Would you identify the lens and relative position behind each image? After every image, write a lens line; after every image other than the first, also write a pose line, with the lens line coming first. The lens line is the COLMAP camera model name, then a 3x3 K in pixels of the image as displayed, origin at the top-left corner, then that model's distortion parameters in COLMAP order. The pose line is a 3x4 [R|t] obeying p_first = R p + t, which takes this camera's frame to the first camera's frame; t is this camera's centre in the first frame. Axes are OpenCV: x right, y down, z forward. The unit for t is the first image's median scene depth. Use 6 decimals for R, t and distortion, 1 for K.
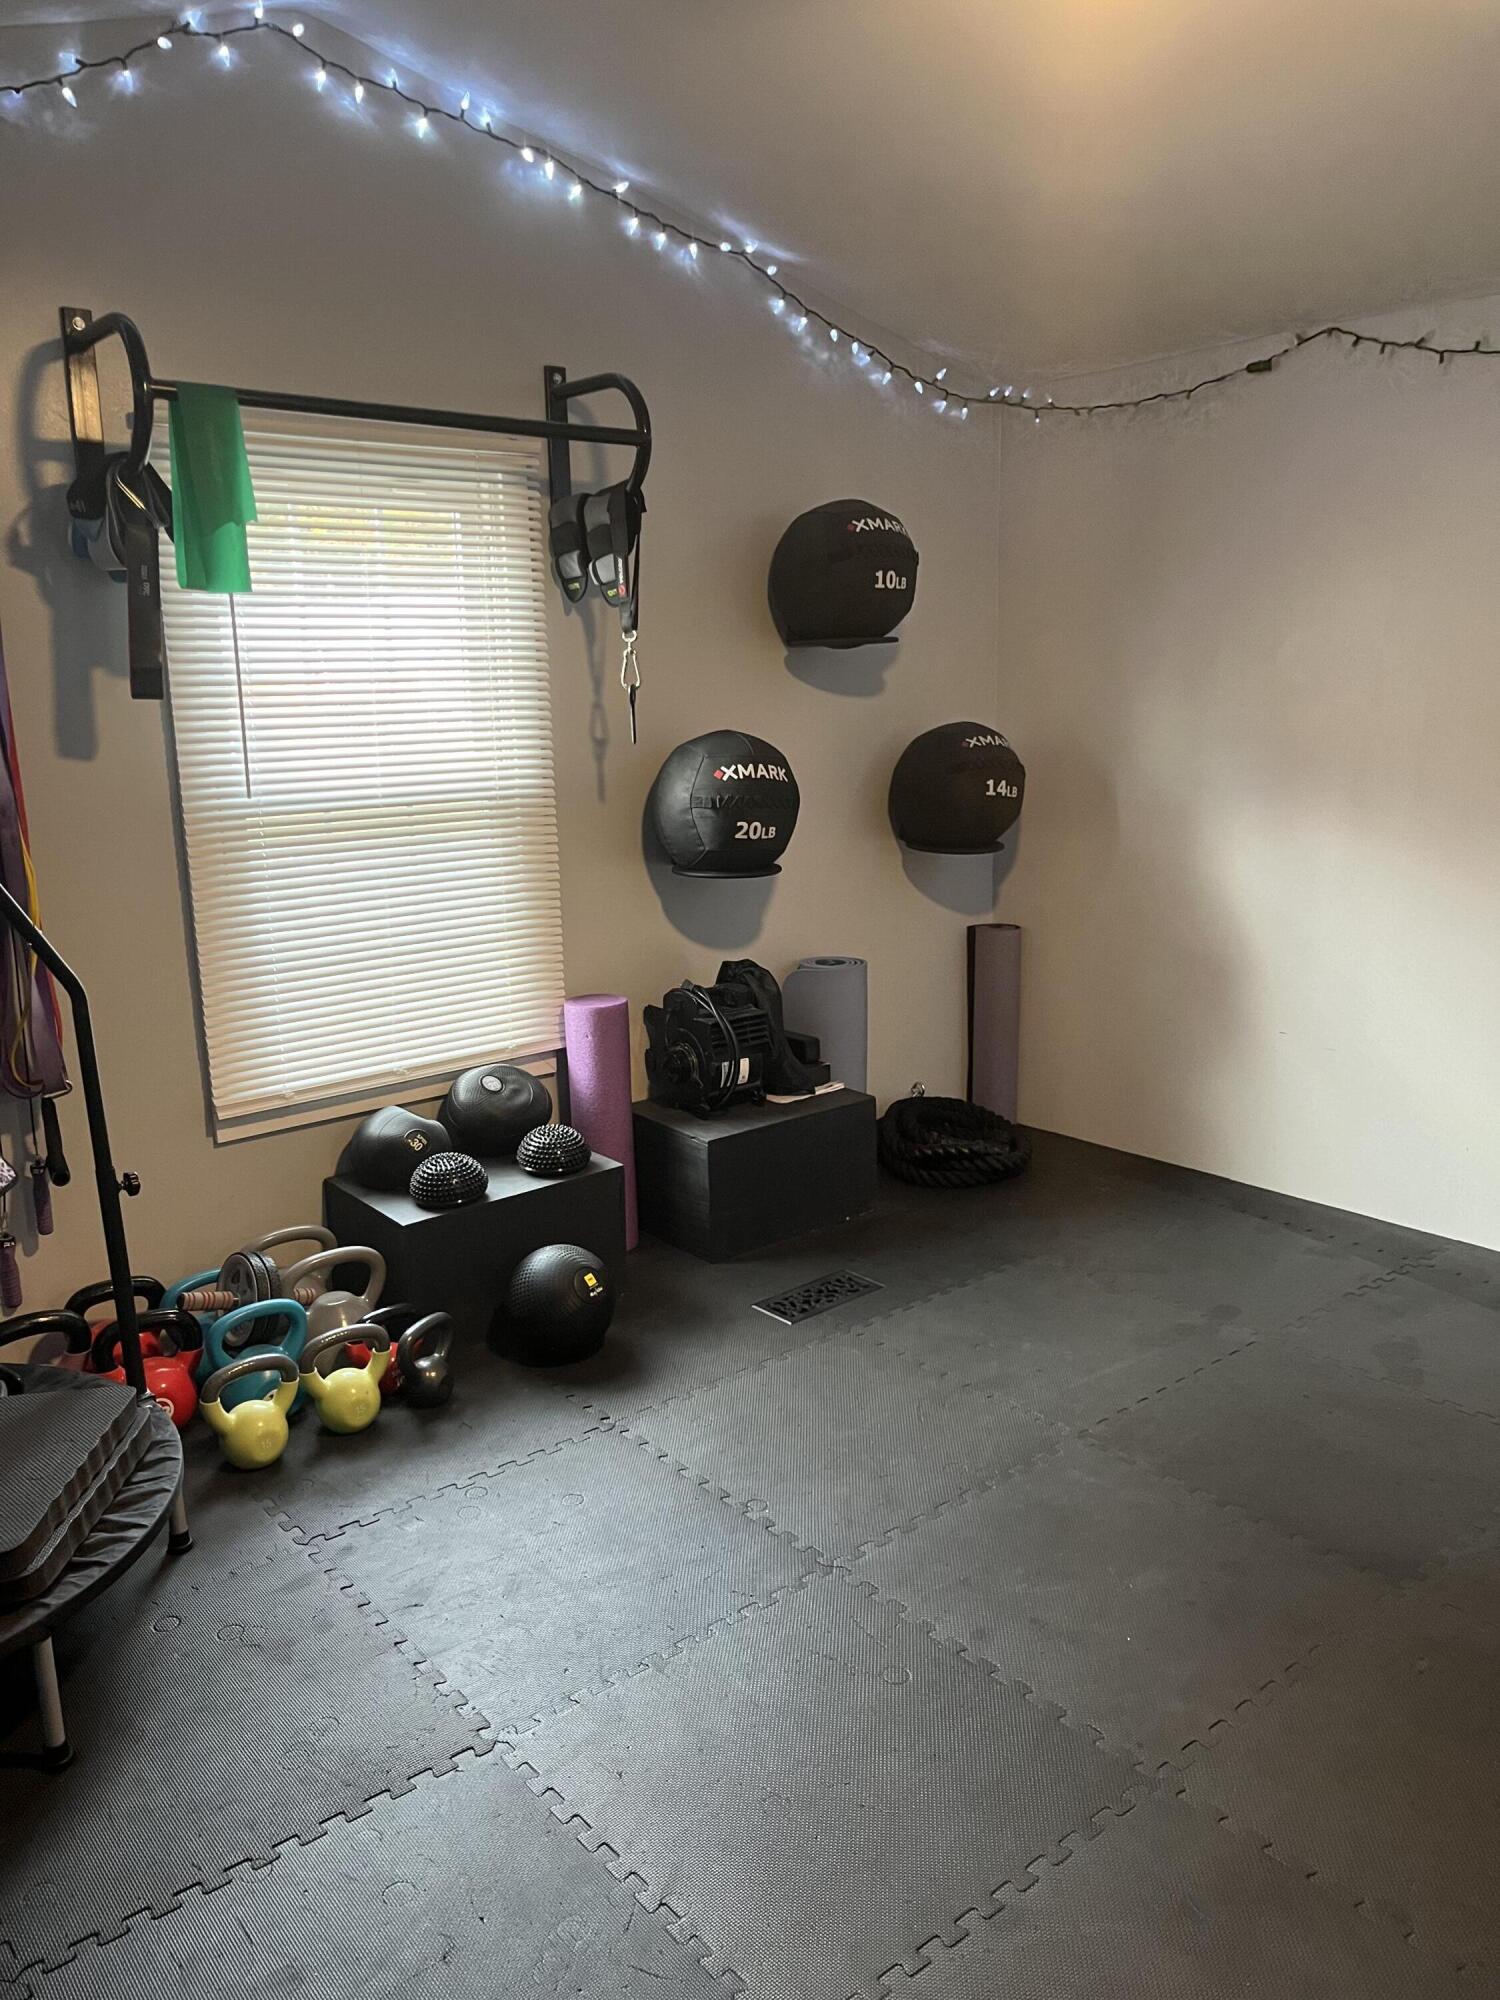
lens RADIAL K [[1522.4, 0, 741.5], [0, 1522.4, 986.3], [0, 0, 1]] dist [0.066024, -0.091616]
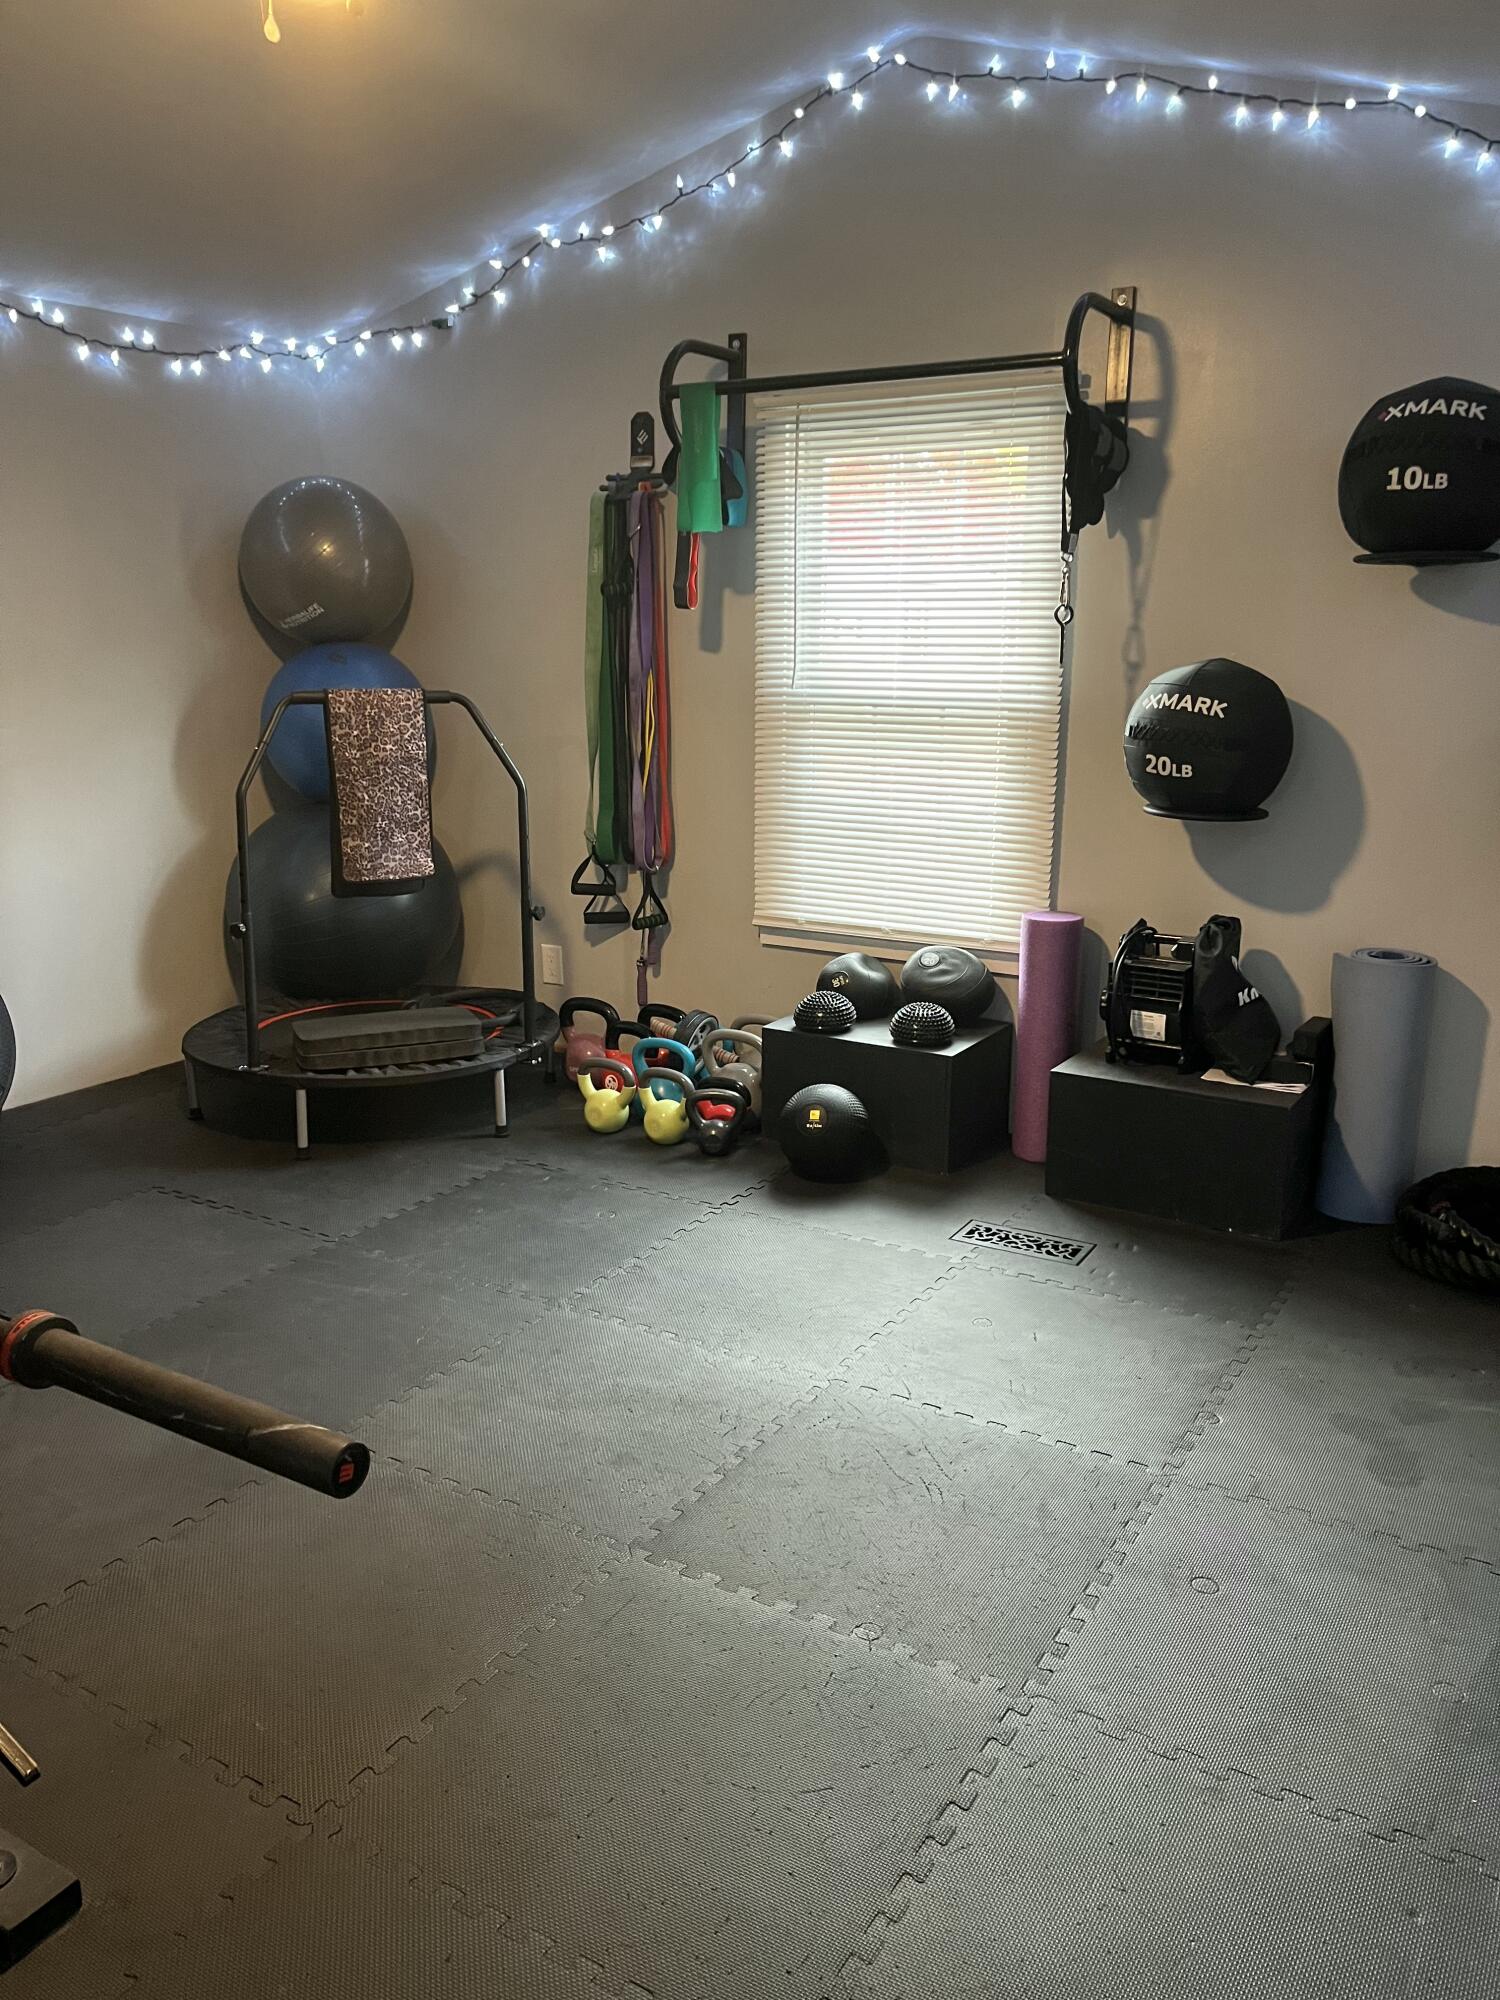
lens RADIAL K [[1522.4, 0, 745.3], [0, 1522.4, 1001.5], [0, 0, 1]] dist [0.066024, -0.091616]
pose [[0.334745, 0.244252, -0.910103, 0.820374], [-0.208646, 0.961061, 0.181186, -0.081808], [0.918919, 0.129238, 0.372673, 0.444521]]
